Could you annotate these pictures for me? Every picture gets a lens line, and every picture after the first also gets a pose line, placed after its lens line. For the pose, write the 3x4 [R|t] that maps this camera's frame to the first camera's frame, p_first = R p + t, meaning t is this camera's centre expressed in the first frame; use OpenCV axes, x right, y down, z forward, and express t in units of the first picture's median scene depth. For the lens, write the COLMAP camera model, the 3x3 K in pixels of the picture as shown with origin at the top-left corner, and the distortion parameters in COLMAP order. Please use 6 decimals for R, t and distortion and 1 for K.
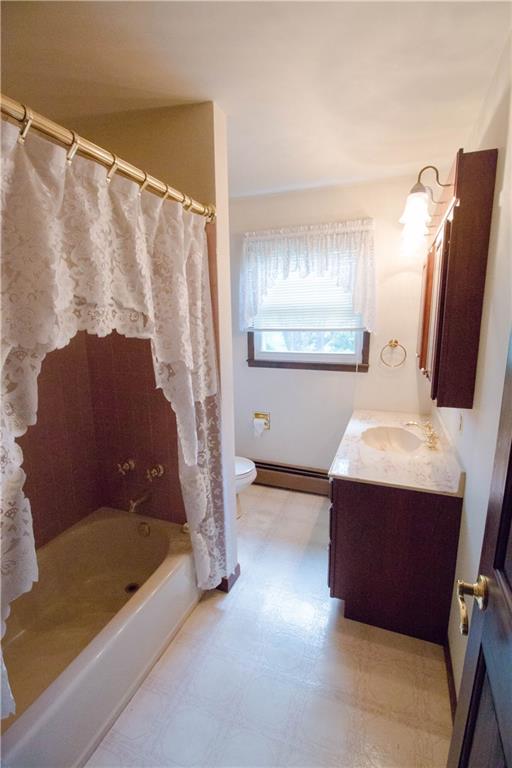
lens RADIAL K [[357.0, 0, 256.0], [0, 357.0, 384.0], [0, 0, 1]] dist [0.011793, -0.022964]
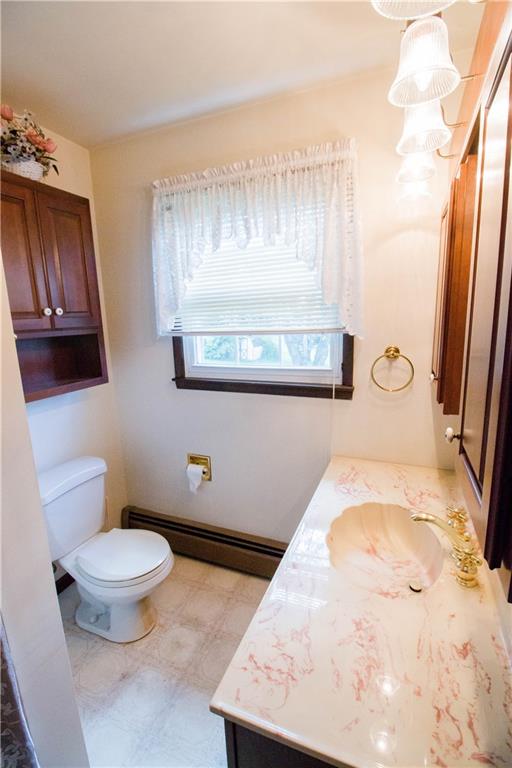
lens RADIAL K [[357.0, 0, 256.0], [0, 357.0, 384.0], [0, 0, 1]] dist [0.011793, -0.022964]
pose [[0.999521, -0.013634, -0.027796, 0.167692], [0.013624, 0.999907, -0.000562, -0.062430], [0.027801, 0.000183, 0.999613, 0.382606]]
